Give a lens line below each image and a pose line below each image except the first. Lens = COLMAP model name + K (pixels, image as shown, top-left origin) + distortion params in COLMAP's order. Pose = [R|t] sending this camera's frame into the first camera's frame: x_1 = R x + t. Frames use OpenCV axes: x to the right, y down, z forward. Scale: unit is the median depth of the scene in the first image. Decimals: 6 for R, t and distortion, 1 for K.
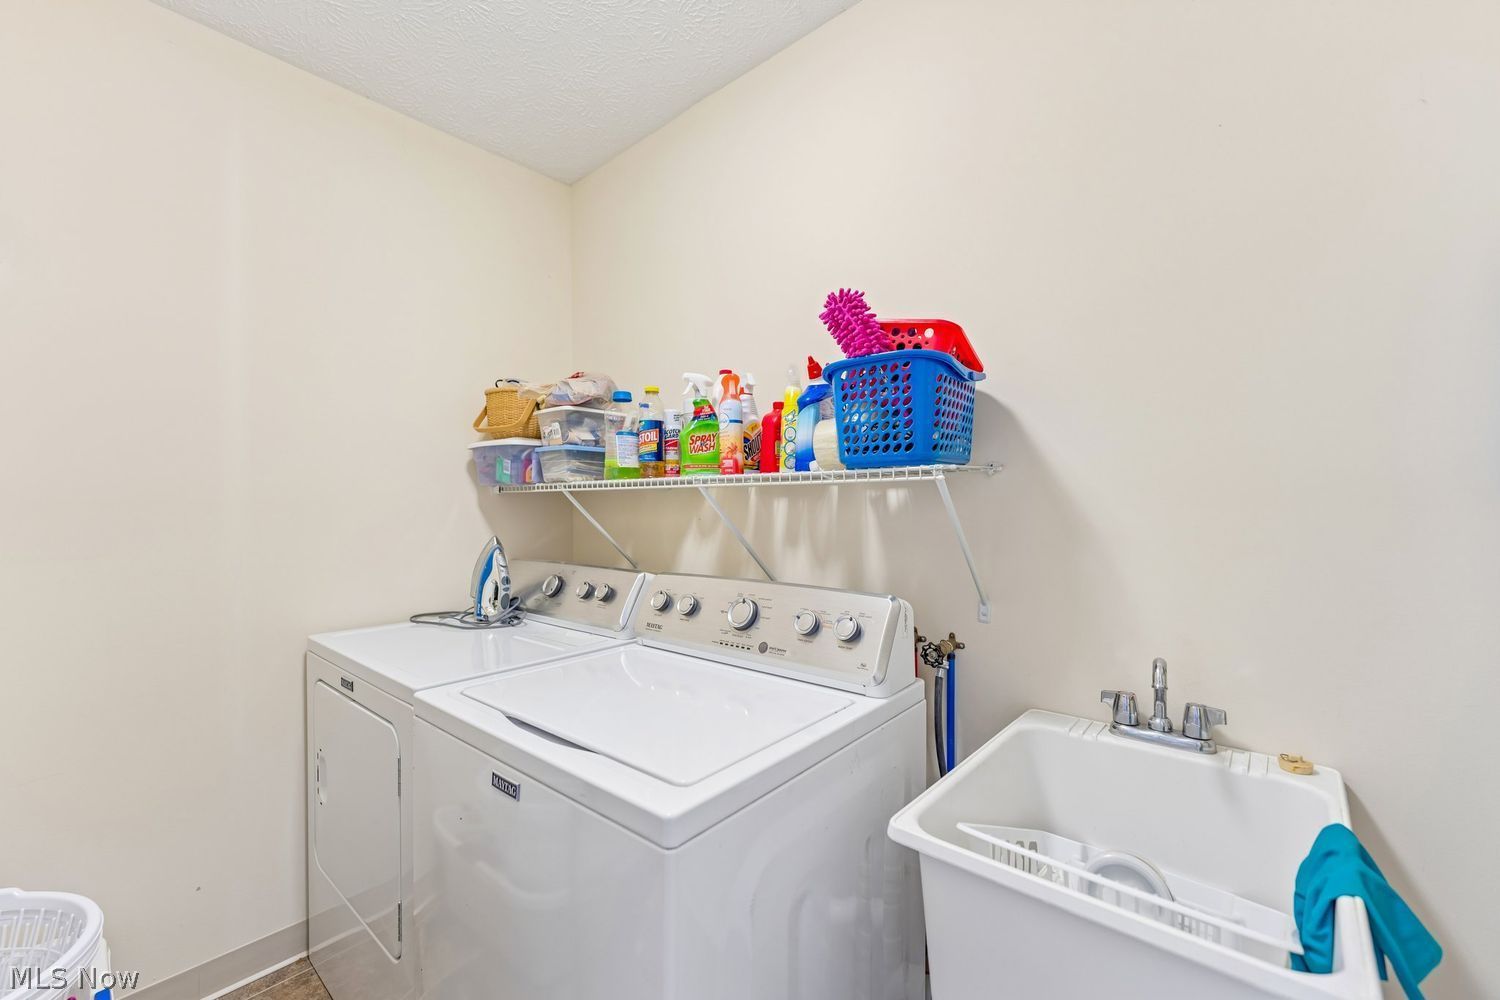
lens RADIAL K [[596.6, 0, 749.7], [0, 596.6, 489.1], [0, 0, 1]] dist [-0.026102, 0.000225]
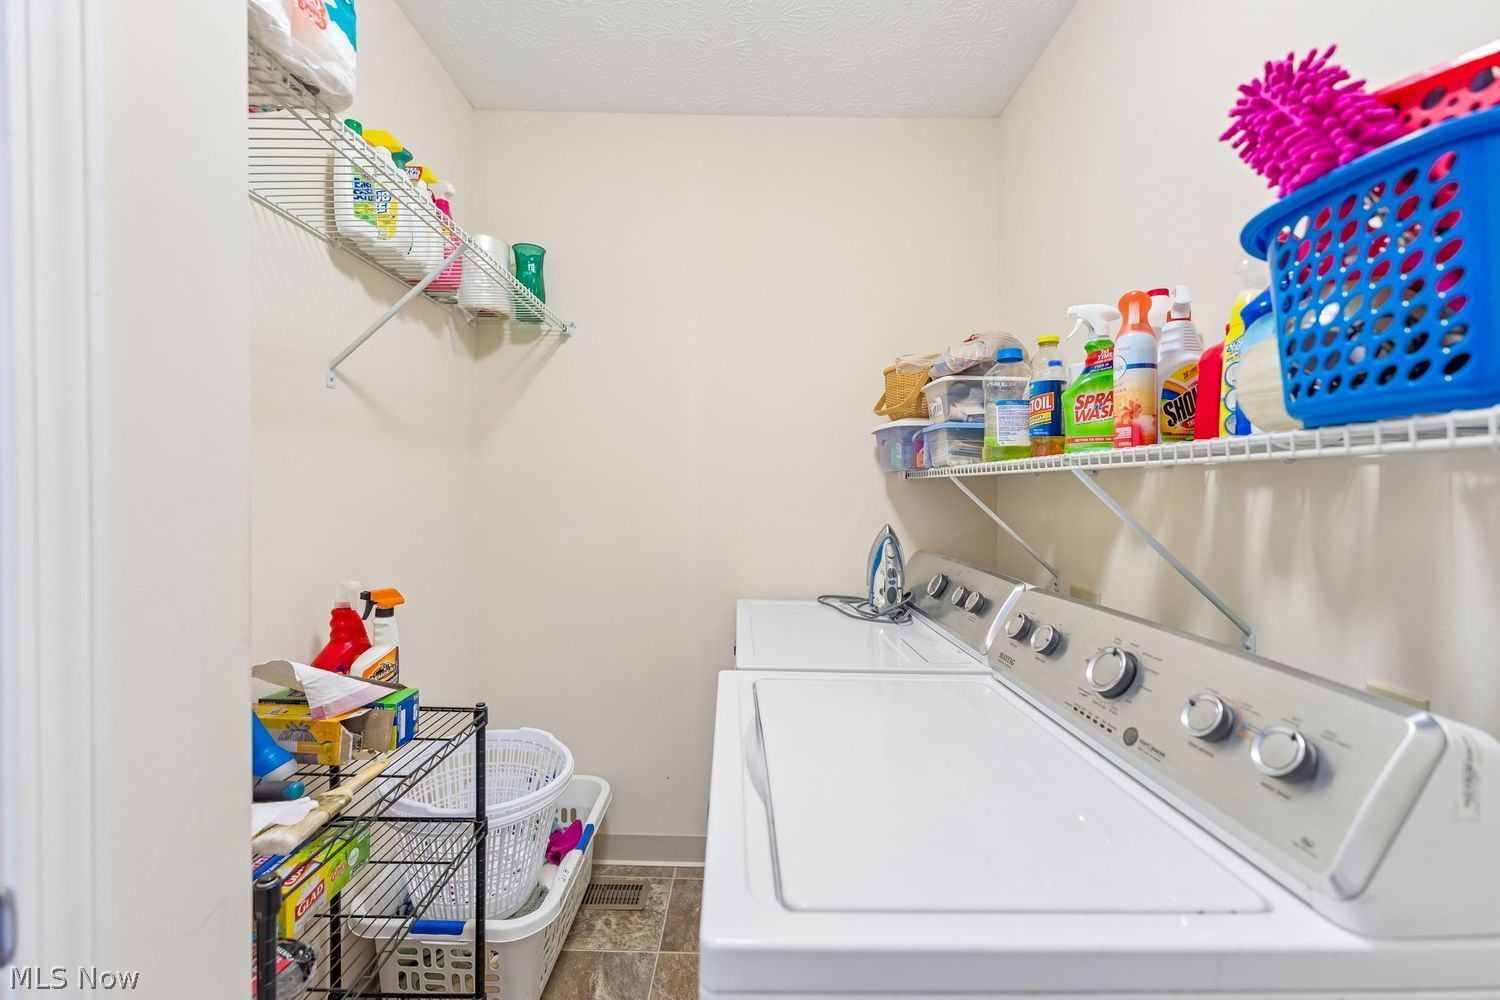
lens RADIAL K [[596.6, 0, 749.7], [0, 596.6, 489.1], [0, 0, 1]] dist [-0.026102, 0.000225]
pose [[0.635799, 0.015818, -0.771693, 0.181048], [-0.001312, 0.999811, 0.019413, 0.005014], [0.771854, -0.011331, 0.635699, 0.259796]]
